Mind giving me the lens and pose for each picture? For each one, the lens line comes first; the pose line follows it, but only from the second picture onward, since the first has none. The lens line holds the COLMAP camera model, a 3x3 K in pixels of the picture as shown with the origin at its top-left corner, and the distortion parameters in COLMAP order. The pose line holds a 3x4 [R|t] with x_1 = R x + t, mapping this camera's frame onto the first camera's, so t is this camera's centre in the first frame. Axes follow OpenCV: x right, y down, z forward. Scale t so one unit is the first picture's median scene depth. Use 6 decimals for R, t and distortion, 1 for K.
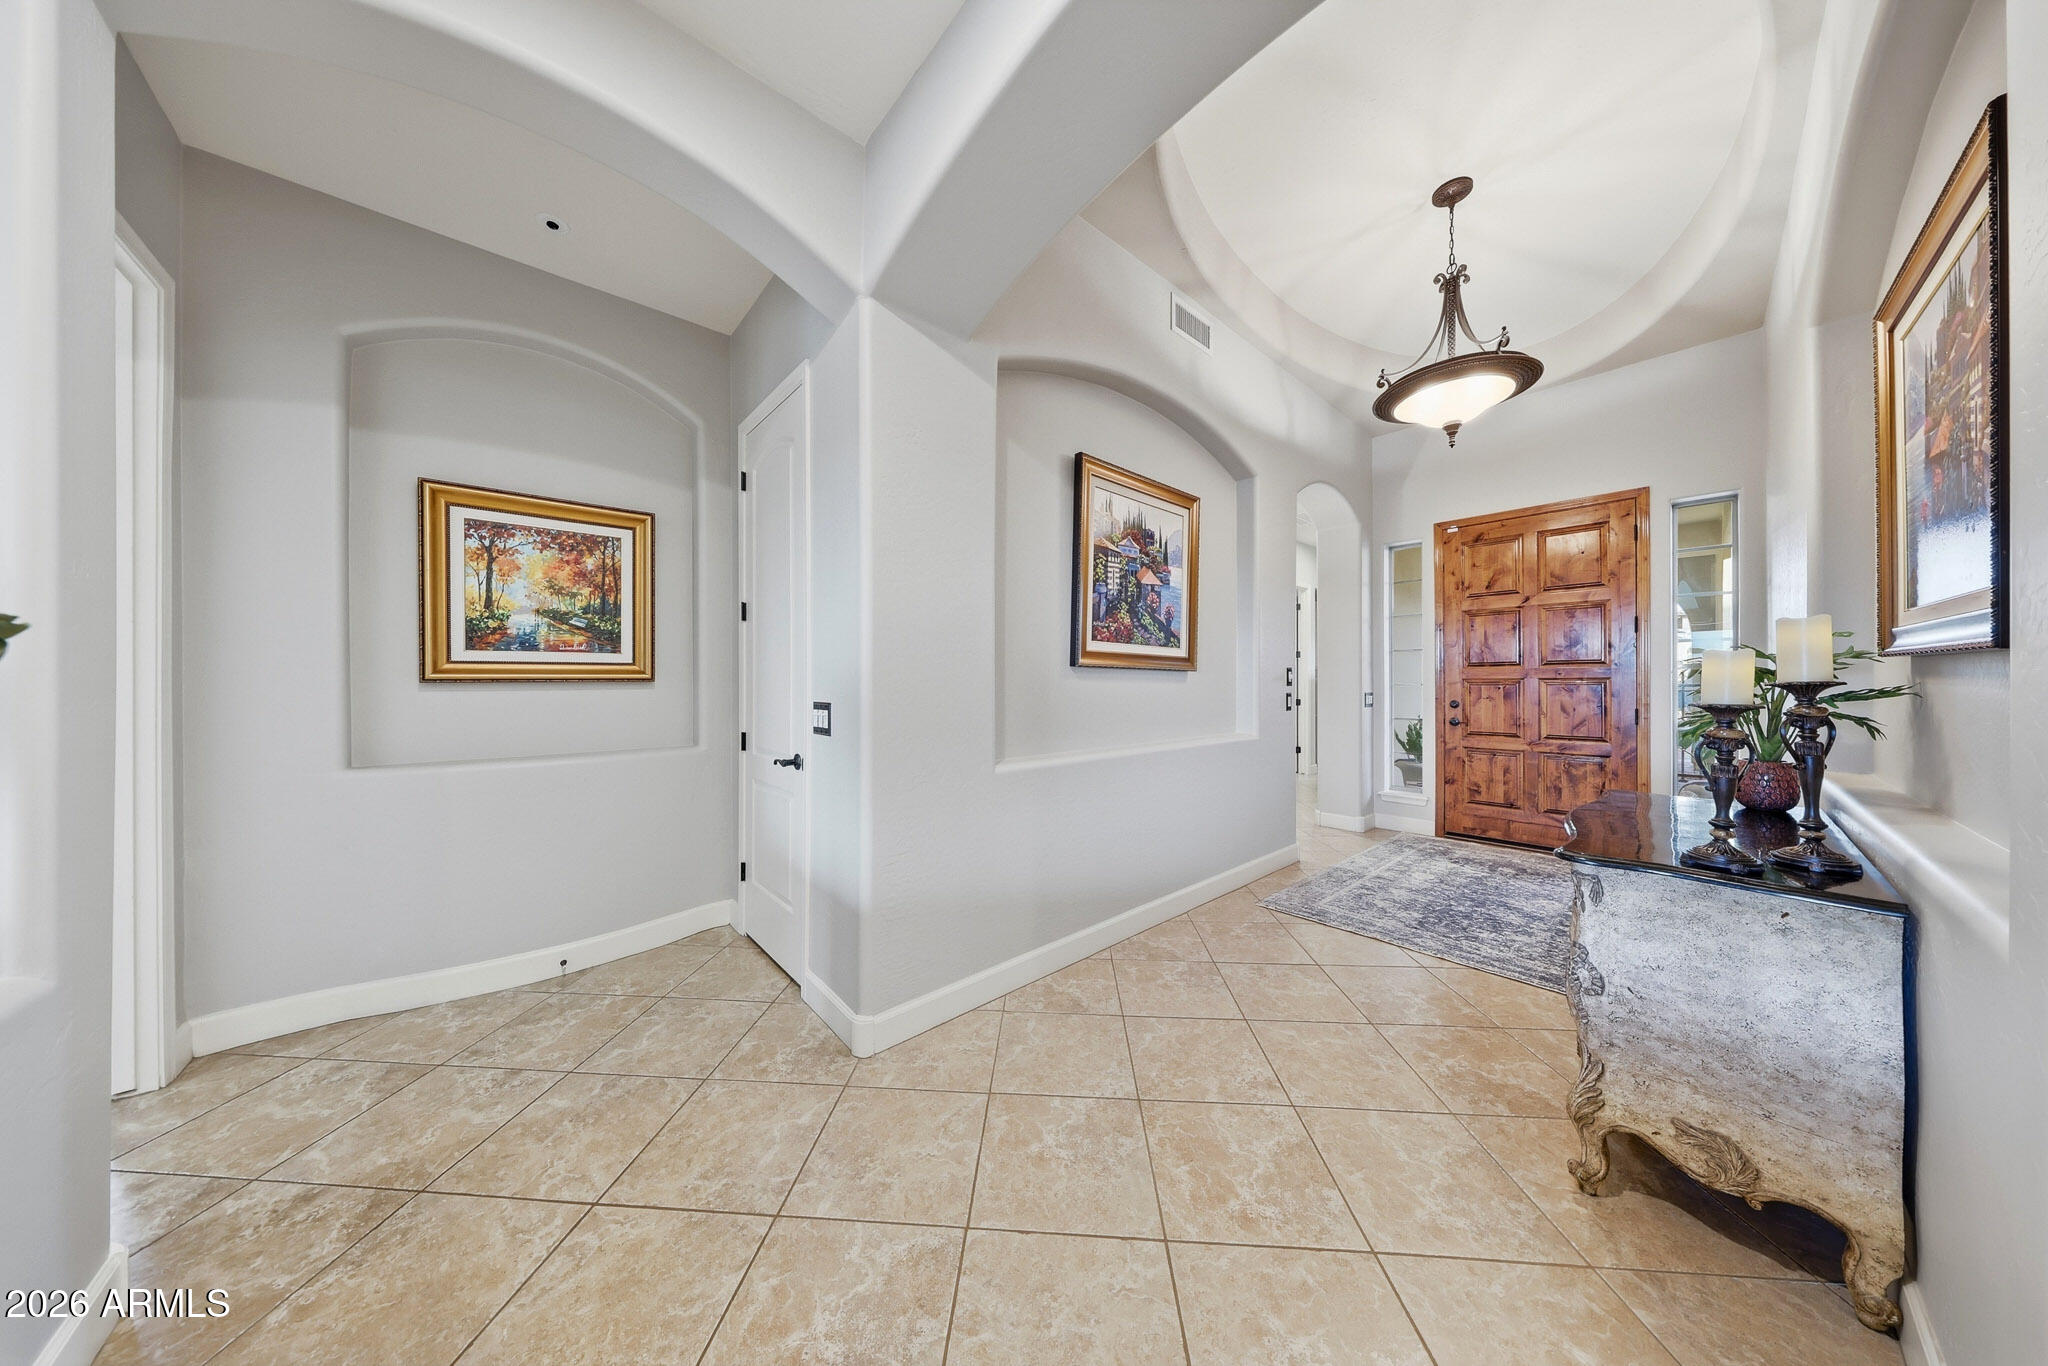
lens RADIAL K [[598.4, 0, 1024.0], [0, 598.4, 683.0], [0, 0, 1]] dist [0.000222, 0.000033]
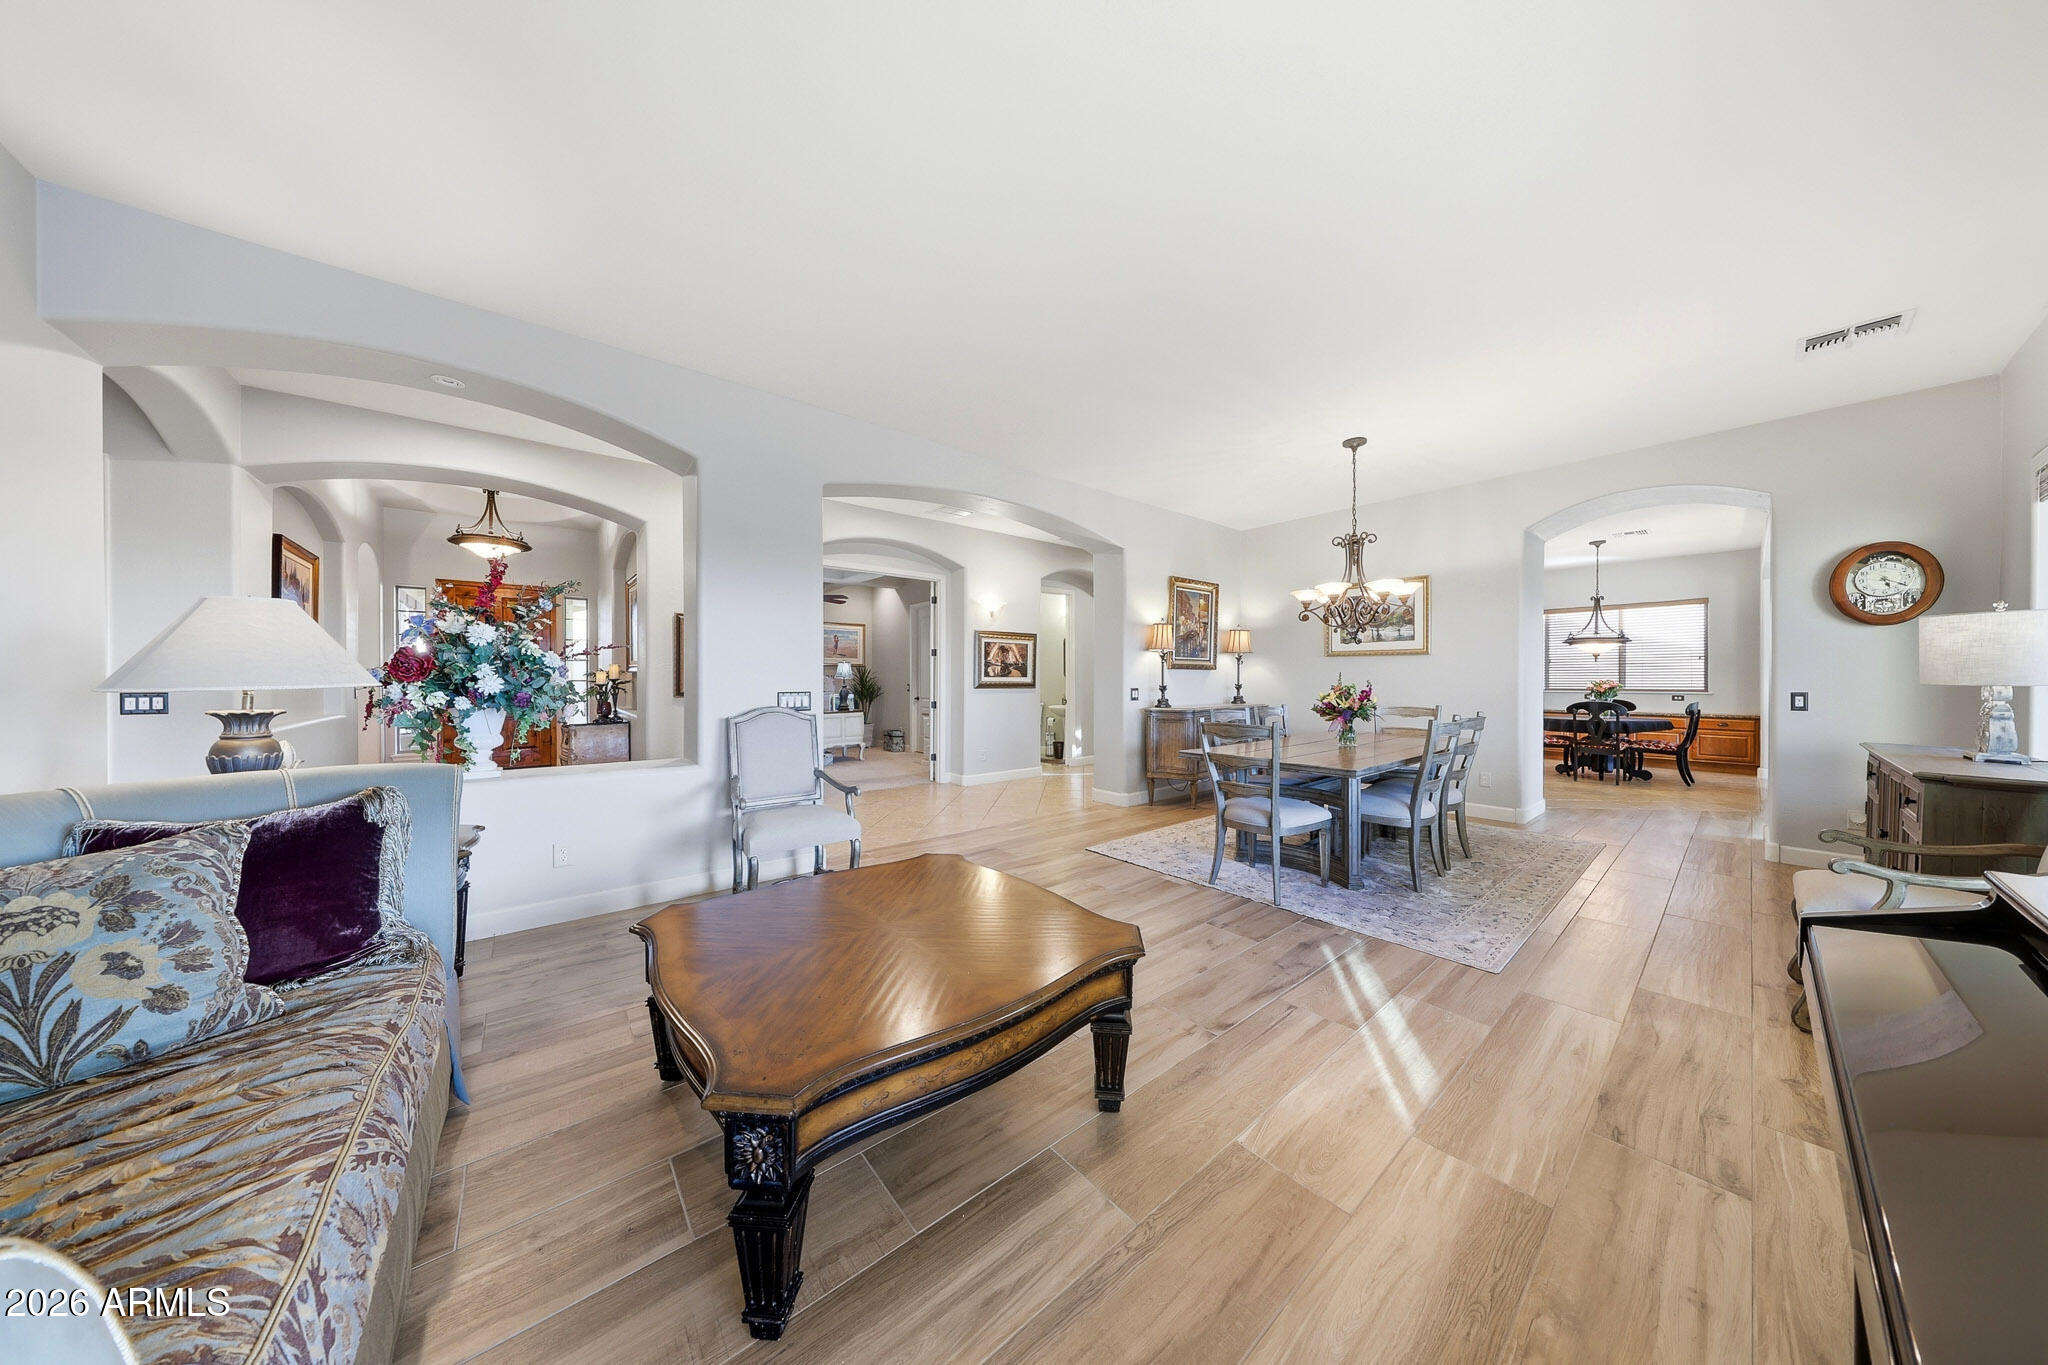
lens RADIAL K [[598.4, 0, 1024.0], [0, 598.4, 682.5], [0, 0, 1]] dist [0.000222, 0.000033]
pose [[0.040879, 0.003843, 0.999157, -1.727802], [-0.000265, 0.999993, -0.003836, 0.022206], [-0.999164, -0.000108, 0.040879, -1.276835]]
